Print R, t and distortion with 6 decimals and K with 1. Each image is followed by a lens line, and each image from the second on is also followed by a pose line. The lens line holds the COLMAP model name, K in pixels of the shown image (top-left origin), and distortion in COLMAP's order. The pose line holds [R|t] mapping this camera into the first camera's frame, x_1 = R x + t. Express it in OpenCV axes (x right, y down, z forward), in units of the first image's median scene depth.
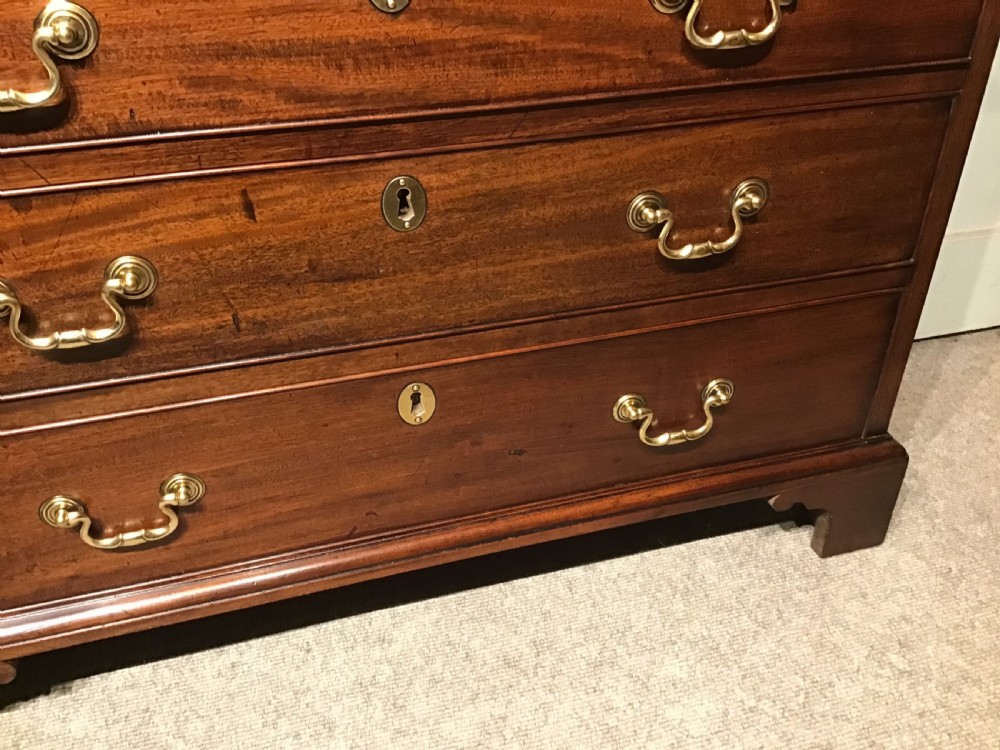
lens RADIAL K [[910.5, 0, 500.0], [0, 910.5, 375.0], [0, 0, 1]] dist [0.122045, -0.257964]
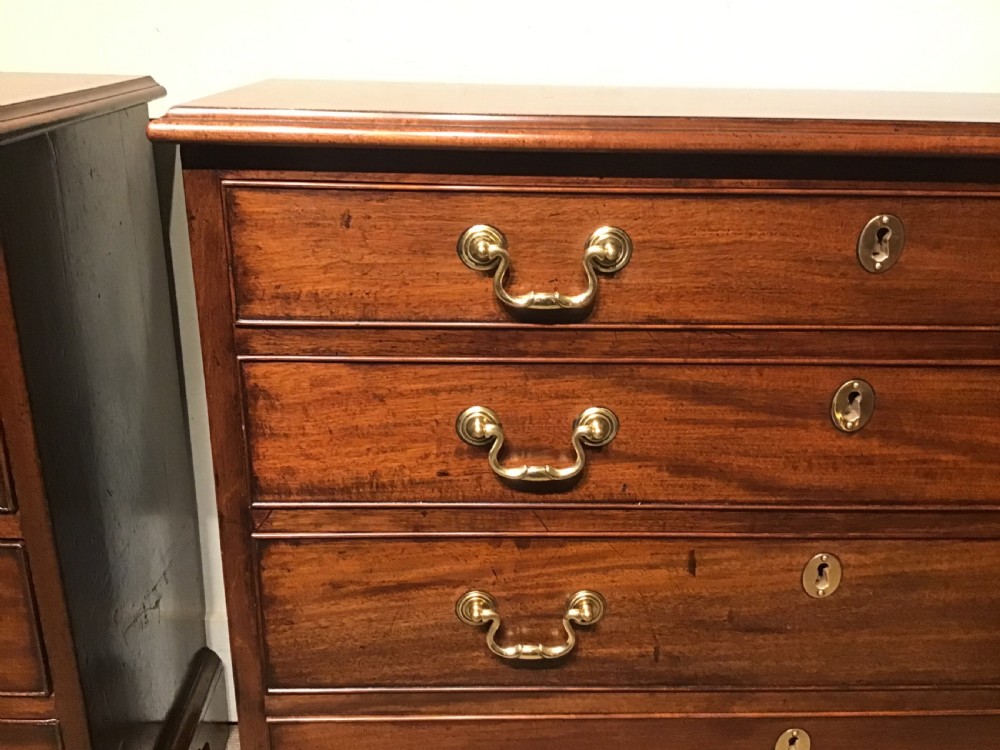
lens RADIAL K [[910.5, 0, 500.0], [0, 910.5, 375.0], [0, 0, 1]] dist [0.122045, -0.257964]
pose [[0.968913, 0.110460, -0.221372, -0.254226], [-0.157346, 0.965638, -0.206847, -0.122634], [0.190917, 0.235249, 0.953000, -0.212230]]
